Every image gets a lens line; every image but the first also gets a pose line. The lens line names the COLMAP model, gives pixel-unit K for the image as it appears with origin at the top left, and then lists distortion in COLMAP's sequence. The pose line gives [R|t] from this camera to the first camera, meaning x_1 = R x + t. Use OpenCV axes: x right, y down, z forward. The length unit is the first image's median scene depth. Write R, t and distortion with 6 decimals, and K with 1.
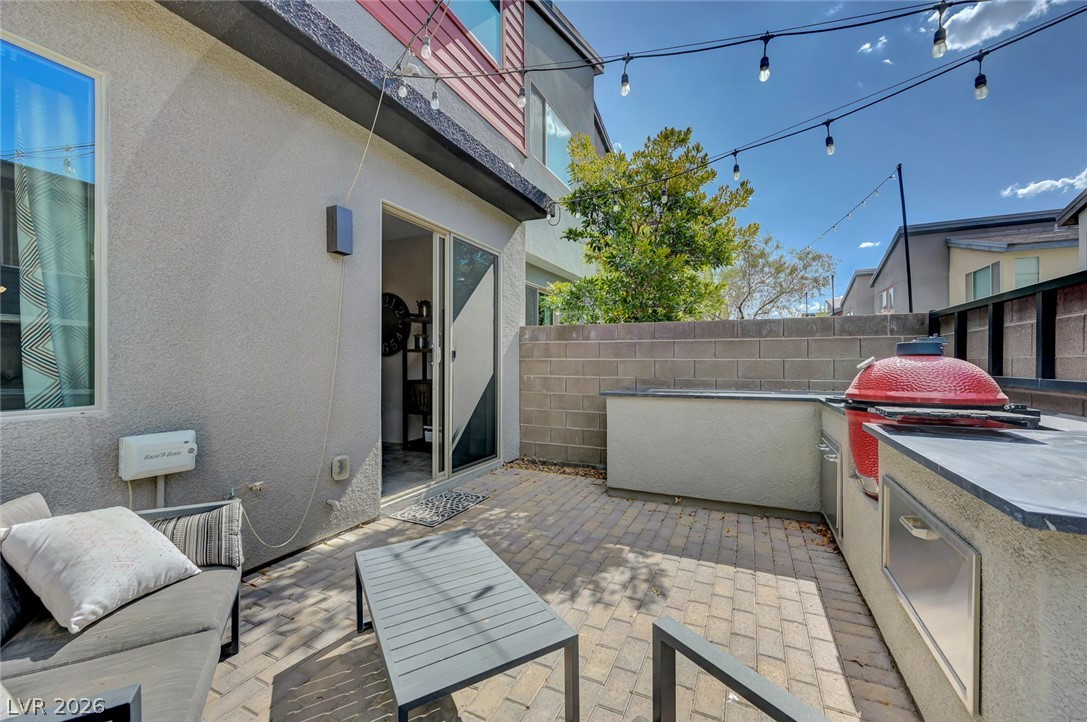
lens RADIAL K [[433.2, 0, 551.9], [0, 433.2, 362.0], [0, 0, 1]] dist [-0.000239, 0.000026]
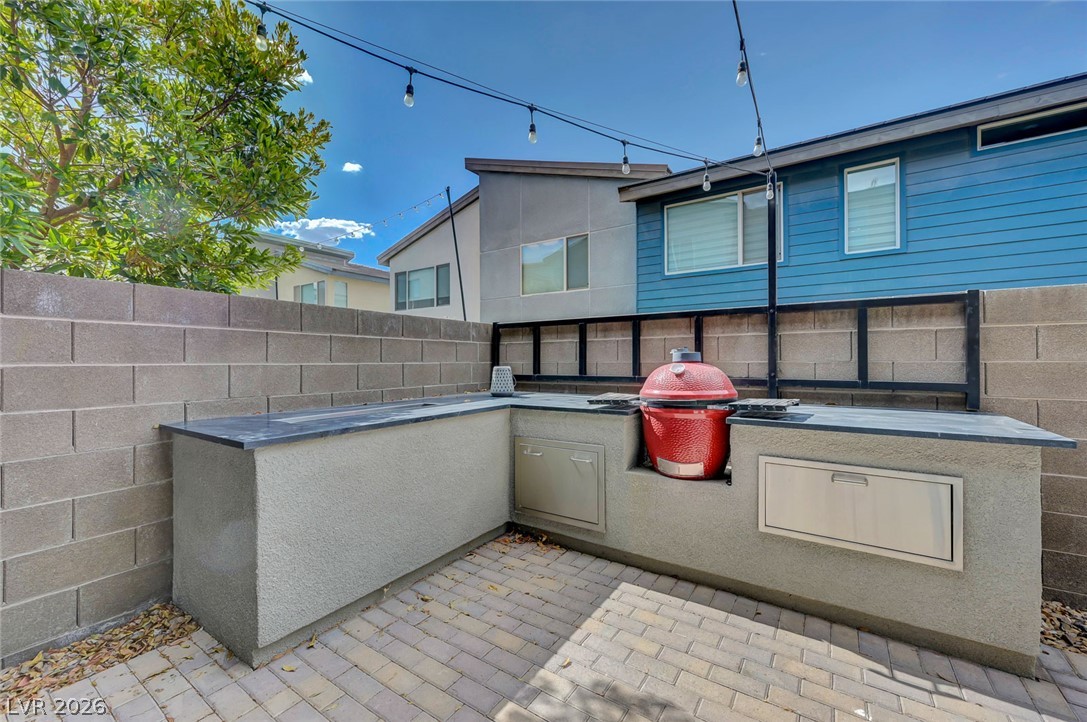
lens RADIAL K [[431.4, 0, 543.5], [0, 431.4, 361.0], [0, 0, 1]] dist [0.002837, 0.000084]
pose [[0.151535, -0.001912, 0.988450, -0.388578], [0.003399, 0.999993, 0.001413, -0.016330], [-0.988446, 0.003146, 0.151541, 0.919575]]
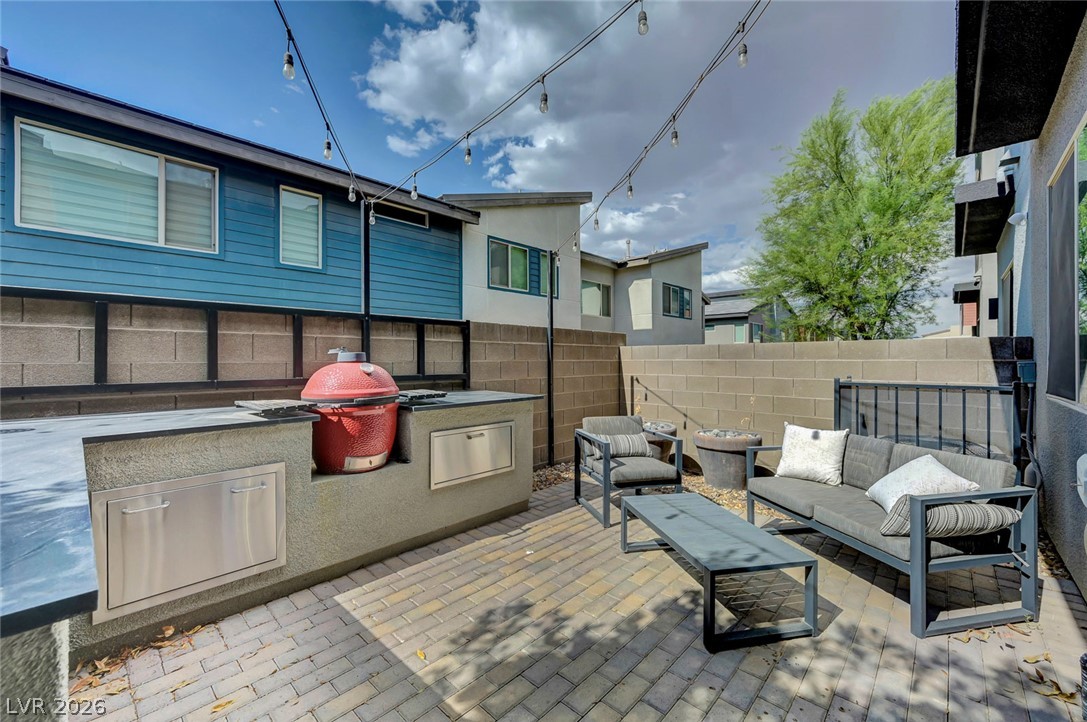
lens RADIAL K [[433.2, 0, 551.9], [0, 433.2, 362.0], [0, 0, 1]] dist [-0.000239, 0.000026]
pose [[-0.952797, -0.000136, 0.303608, -0.133234], [0.001685, 0.999982, 0.005735, -0.016279], [-0.303603, 0.005976, -0.952780, 1.574631]]
